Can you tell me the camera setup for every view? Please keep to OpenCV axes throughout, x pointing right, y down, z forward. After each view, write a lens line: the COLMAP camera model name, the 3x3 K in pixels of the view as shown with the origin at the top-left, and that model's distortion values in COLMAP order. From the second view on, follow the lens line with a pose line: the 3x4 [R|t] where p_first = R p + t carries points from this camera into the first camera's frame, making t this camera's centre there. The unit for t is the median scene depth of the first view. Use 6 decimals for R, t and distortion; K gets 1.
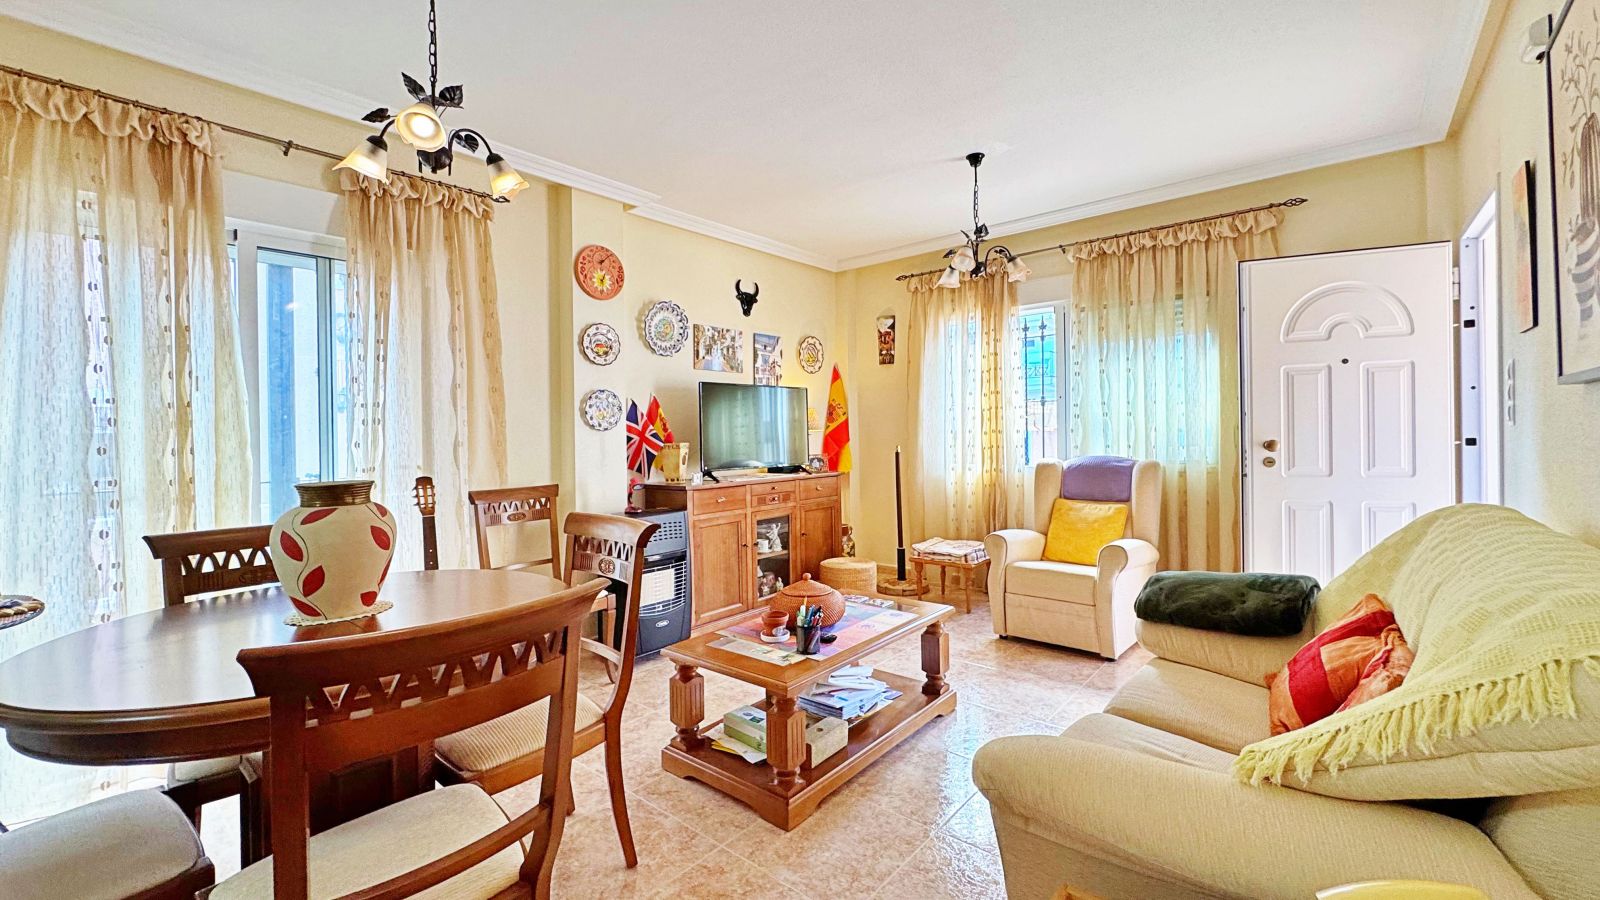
lens RADIAL K [[661.2, 0, 815.4], [0, 661.2, 415.7], [0, 0, 1]] dist [-0.000244, -0.000479]
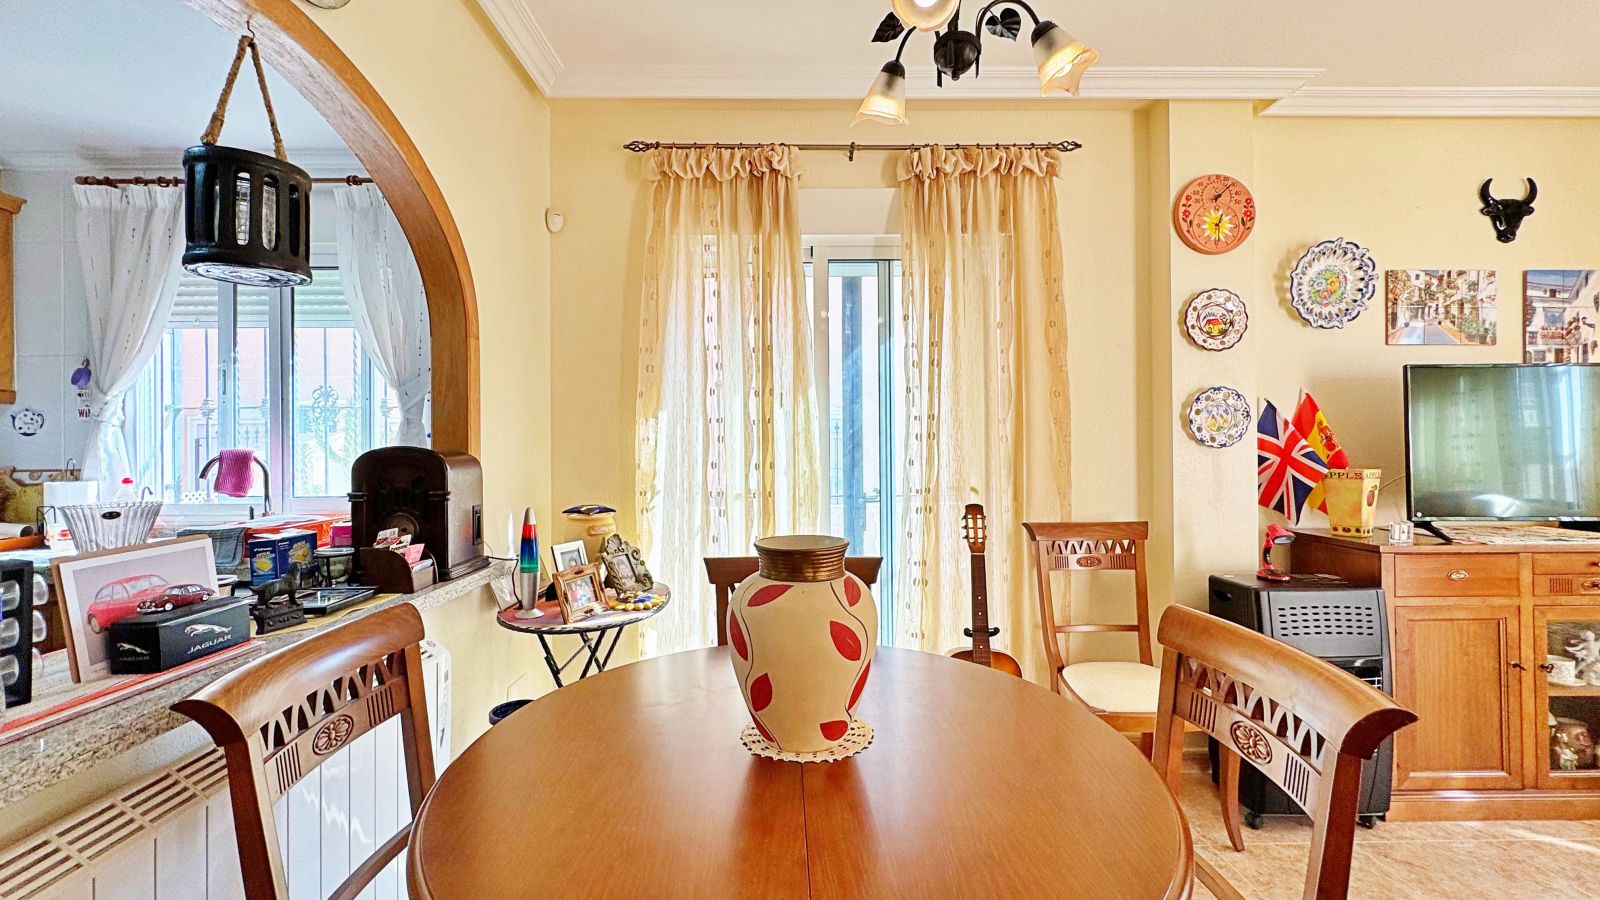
lens RADIAL K [[661.2, 0, 789.6], [0, 661.2, 445.1], [0, 0, 1]] dist [-0.000244, -0.000479]
pose [[0.646509, 0.016825, -0.762720, -0.101995], [0.014301, 0.999314, 0.034166, -0.010521], [0.762772, -0.032996, 0.645825, 0.262532]]
